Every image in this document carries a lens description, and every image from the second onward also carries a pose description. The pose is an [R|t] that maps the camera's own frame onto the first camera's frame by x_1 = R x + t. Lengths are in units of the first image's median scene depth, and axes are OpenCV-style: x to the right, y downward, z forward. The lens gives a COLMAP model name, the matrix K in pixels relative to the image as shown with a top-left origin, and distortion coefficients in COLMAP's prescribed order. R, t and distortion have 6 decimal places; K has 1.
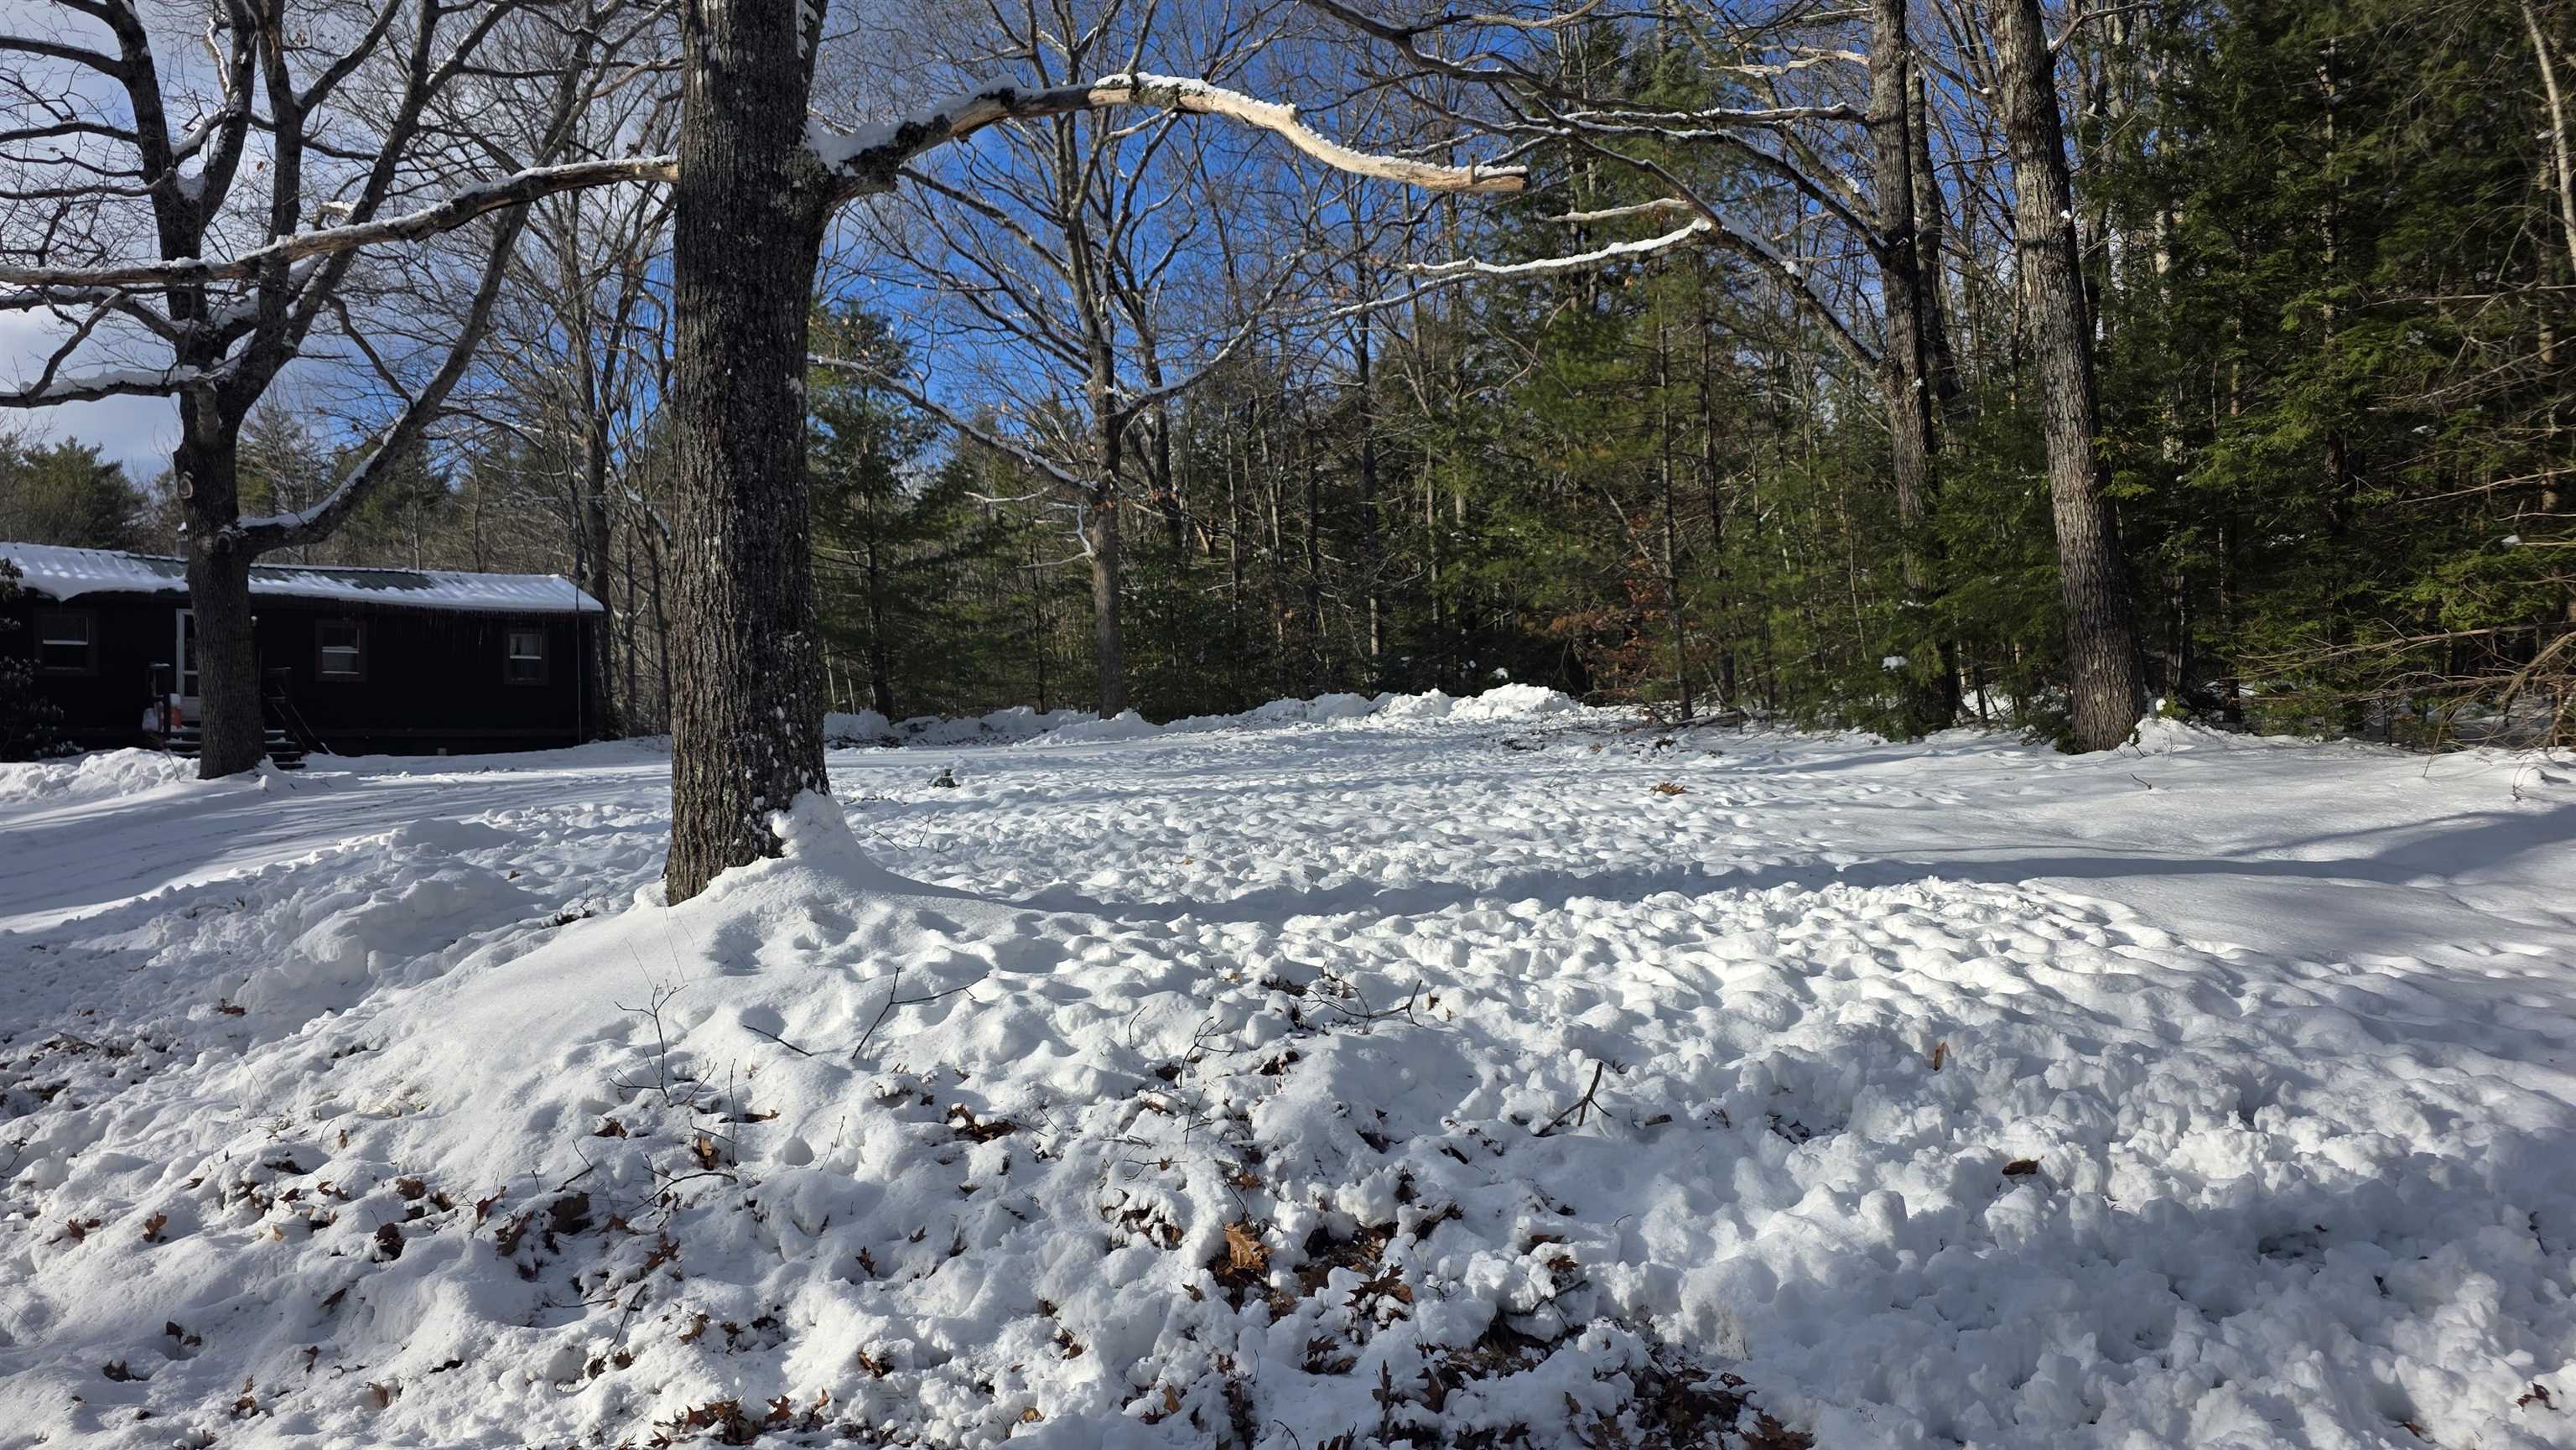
lens RADIAL K [[1716.3, 0, 1288.7], [0, 1716.3, 739.1], [0, 0, 1]] dist [0.064628, -0.067670]
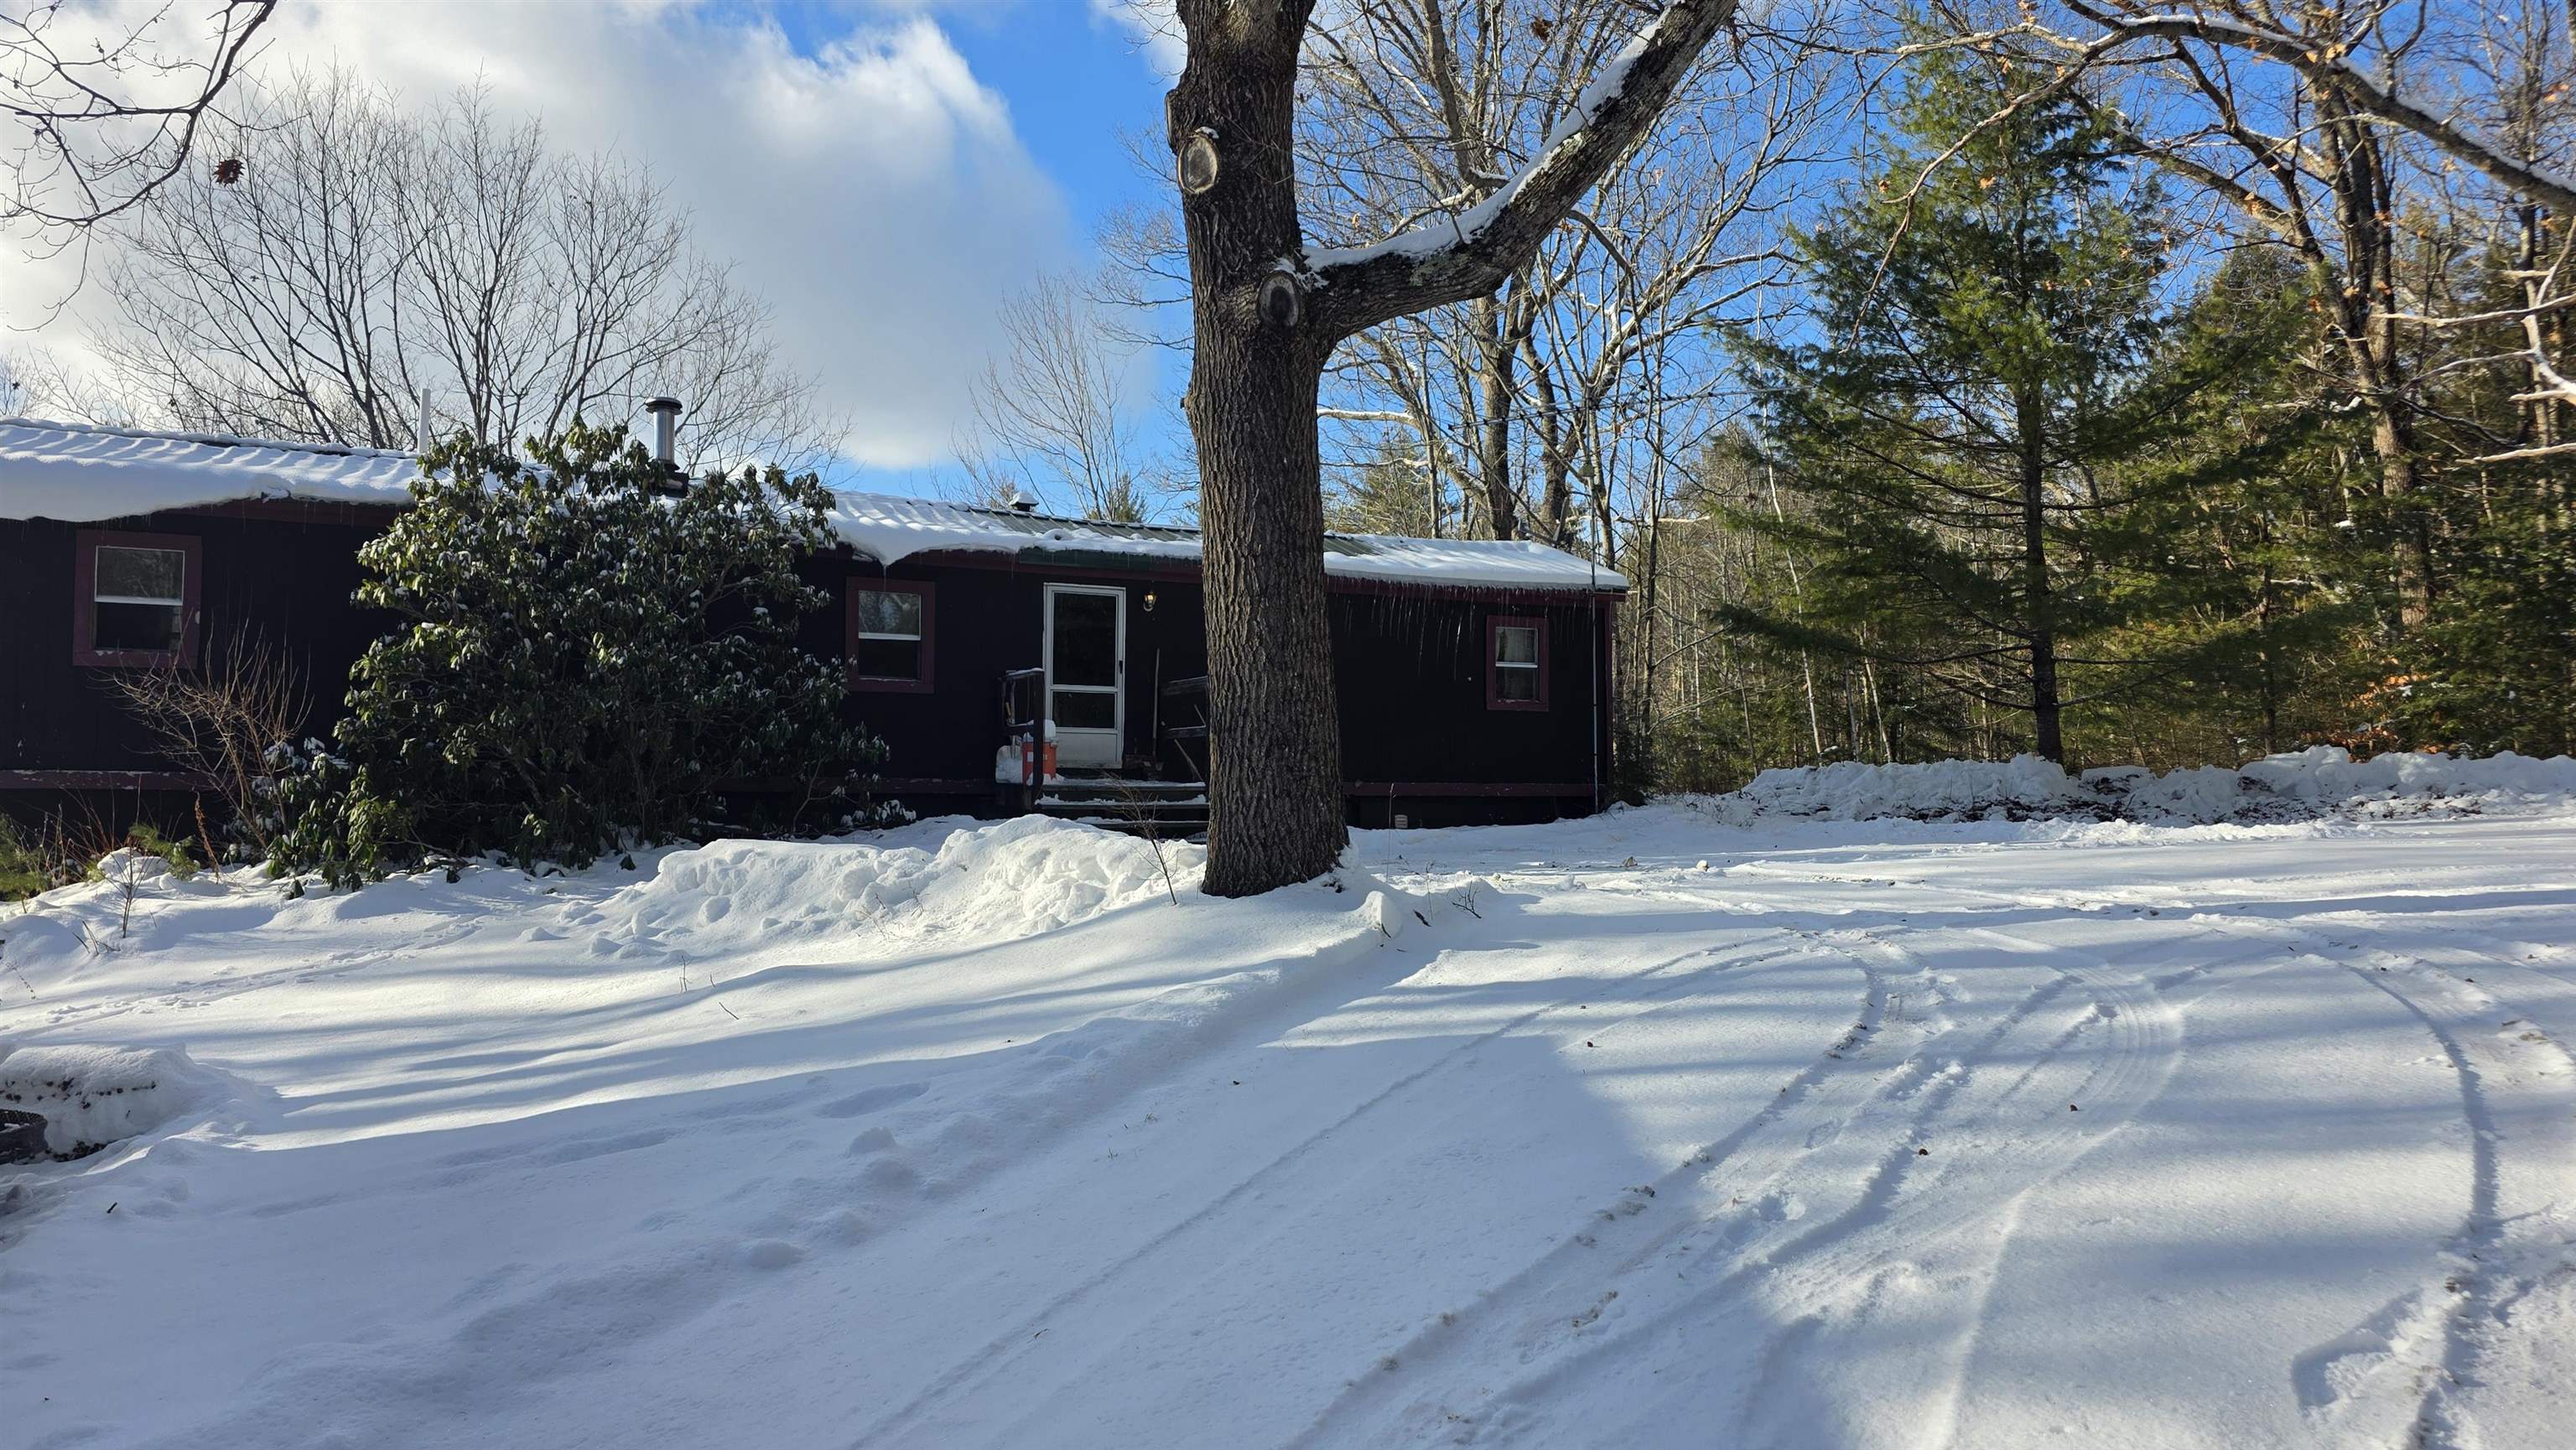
lens RADIAL K [[1716.3, 0, 1288.7], [0, 1716.3, 739.1], [0, 0, 1]] dist [0.064628, -0.067670]
pose [[0.937270, -0.006255, -0.348548, -0.365329], [-0.006700, 0.999331, -0.035951, 0.000715], [0.348539, 0.036031, 0.936601, 0.491634]]
